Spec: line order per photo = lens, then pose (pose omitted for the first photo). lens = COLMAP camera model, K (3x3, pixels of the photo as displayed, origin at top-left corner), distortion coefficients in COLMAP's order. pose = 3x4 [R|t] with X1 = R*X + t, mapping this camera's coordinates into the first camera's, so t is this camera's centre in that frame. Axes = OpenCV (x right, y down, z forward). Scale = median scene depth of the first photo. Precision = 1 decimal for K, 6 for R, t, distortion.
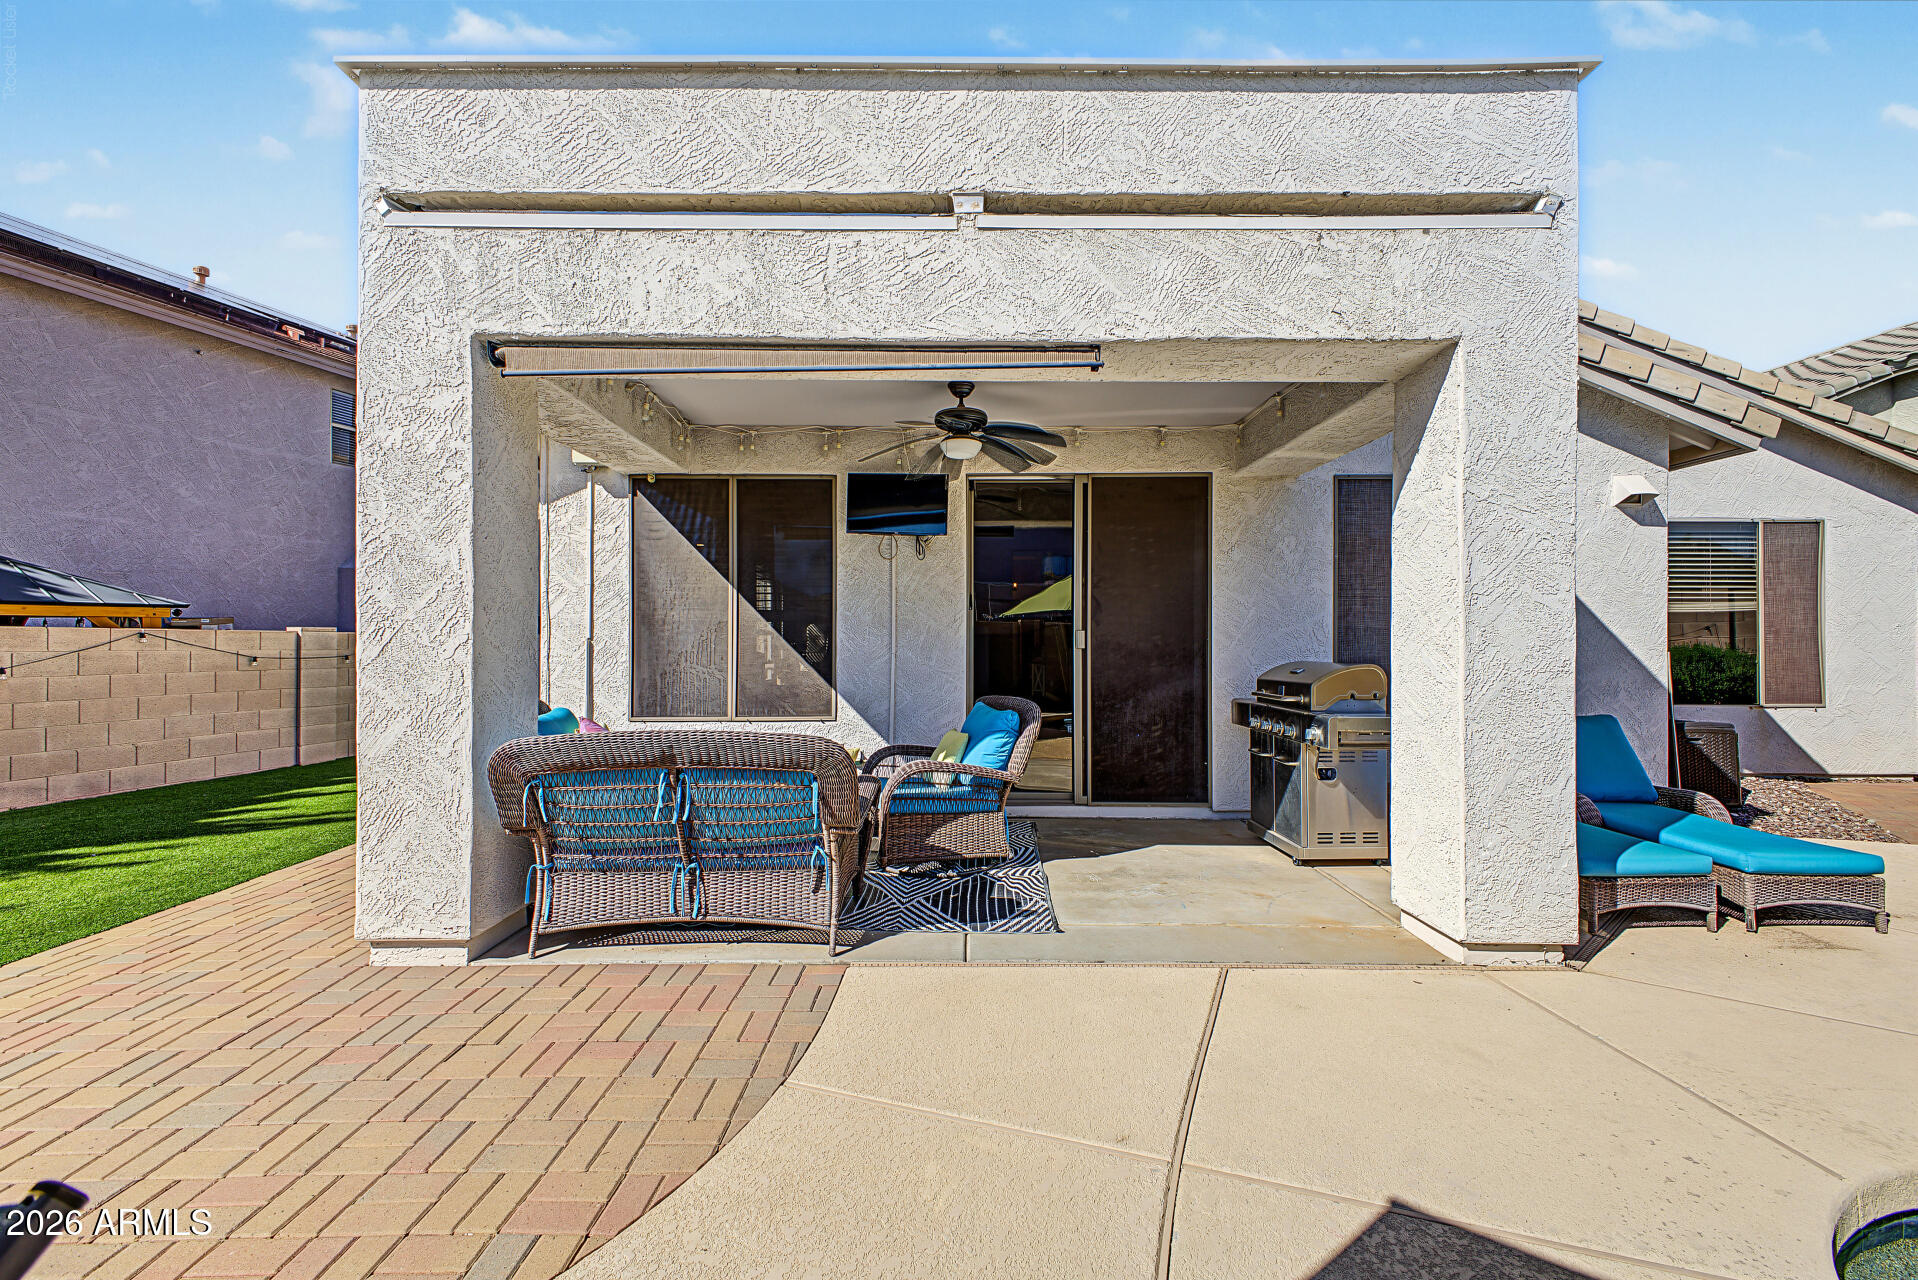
lens RADIAL K [[756.5, 0, 956.8], [0, 756.5, 638.3], [0, 0, 1]] dist [-0.001199, -0.000016]
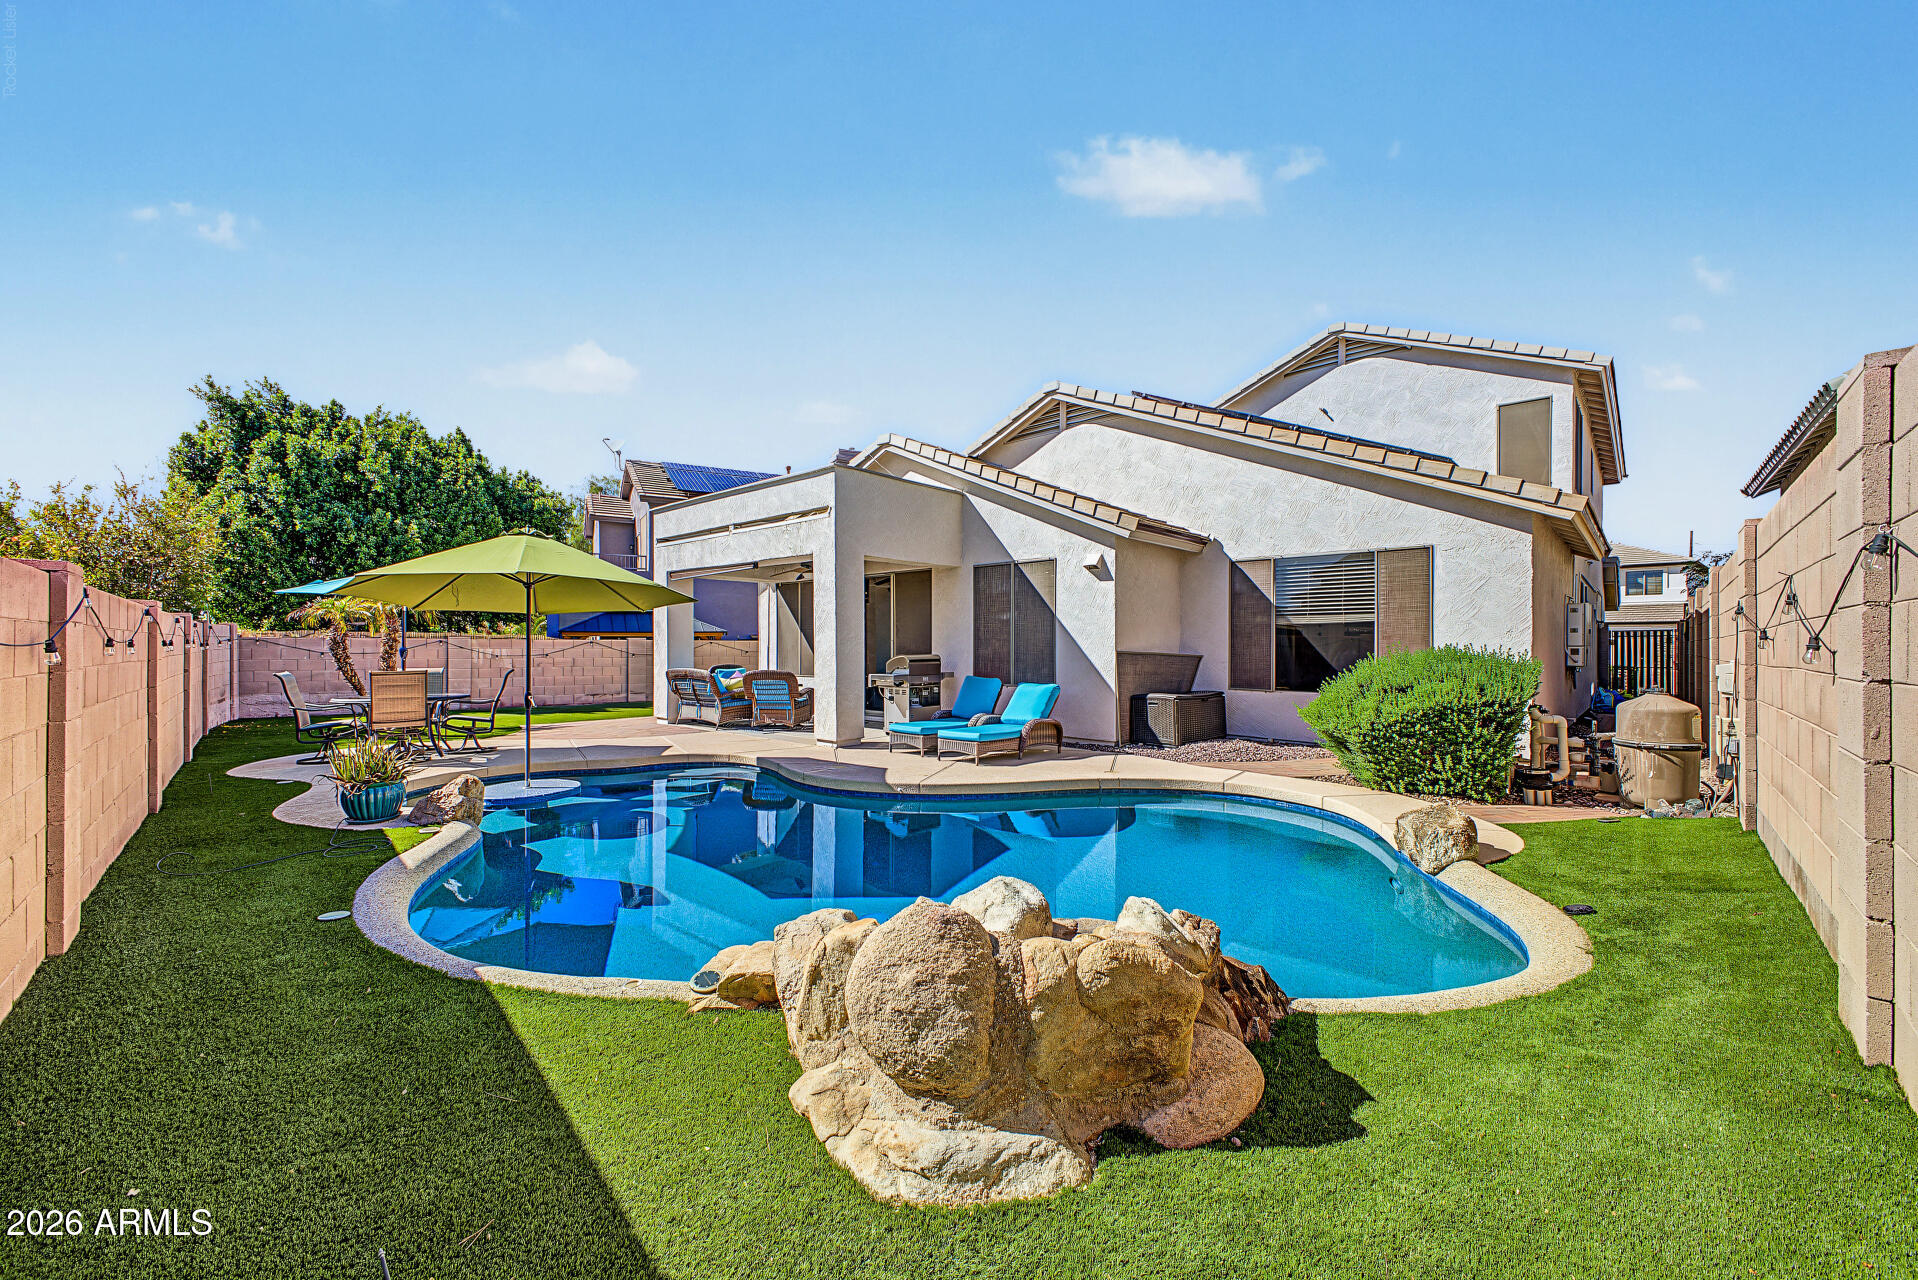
lens RADIAL K [[756.5, 0, 962.4], [0, 756.5, 641.4], [0, 0, 1]] dist [-0.001199, -0.000016]
pose [[0.742155, -0.003190, -0.670220, 1.857961], [0.004419, 0.999990, 0.000133, -0.007025], [0.670213, -0.003061, 0.742162, -0.549932]]
